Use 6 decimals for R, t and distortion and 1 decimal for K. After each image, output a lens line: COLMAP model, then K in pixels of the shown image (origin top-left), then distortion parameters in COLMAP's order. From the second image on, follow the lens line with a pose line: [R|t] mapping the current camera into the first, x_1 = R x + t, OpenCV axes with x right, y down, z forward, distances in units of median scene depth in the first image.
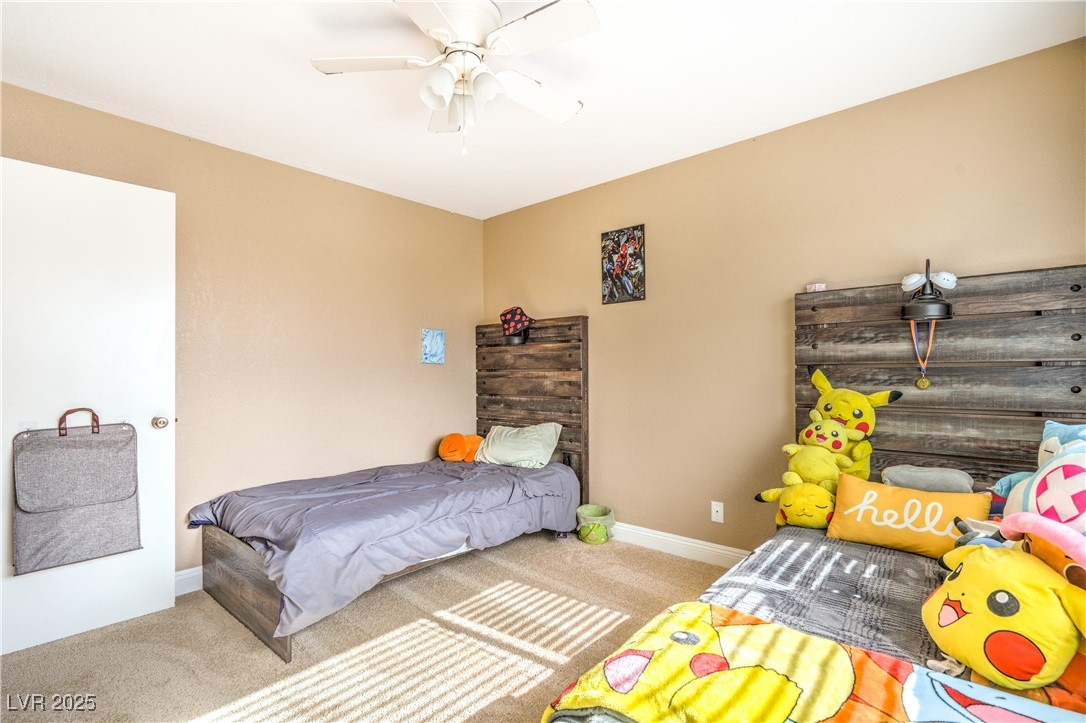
lens RADIAL K [[497.5, 0, 535.9], [0, 497.5, 368.1], [0, 0, 1]] dist [0.001479, 0.000106]
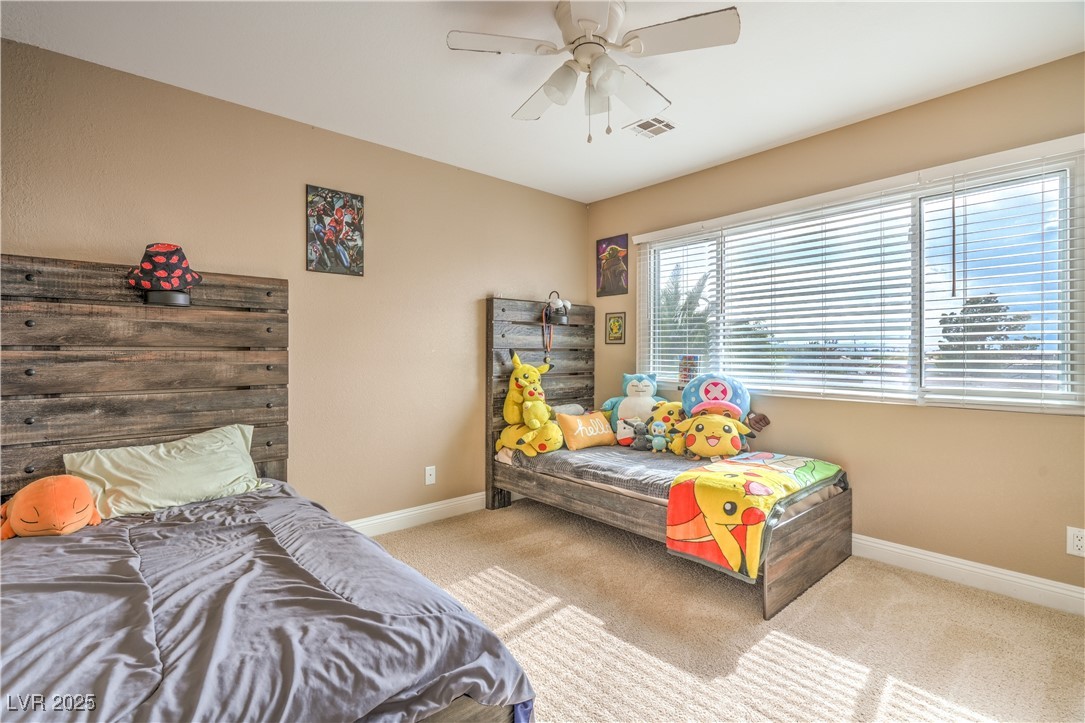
lens RADIAL K [[497.1, 0, 534.3], [0, 497.1, 355.9], [0, 0, 1]] dist [0.001479, 0.000106]
pose [[0.136739, 0.007126, 0.990581, -0.634388], [-0.000391, 0.999974, -0.007139, 0.019300], [-0.990607, 0.000589, 0.136739, 0.518462]]
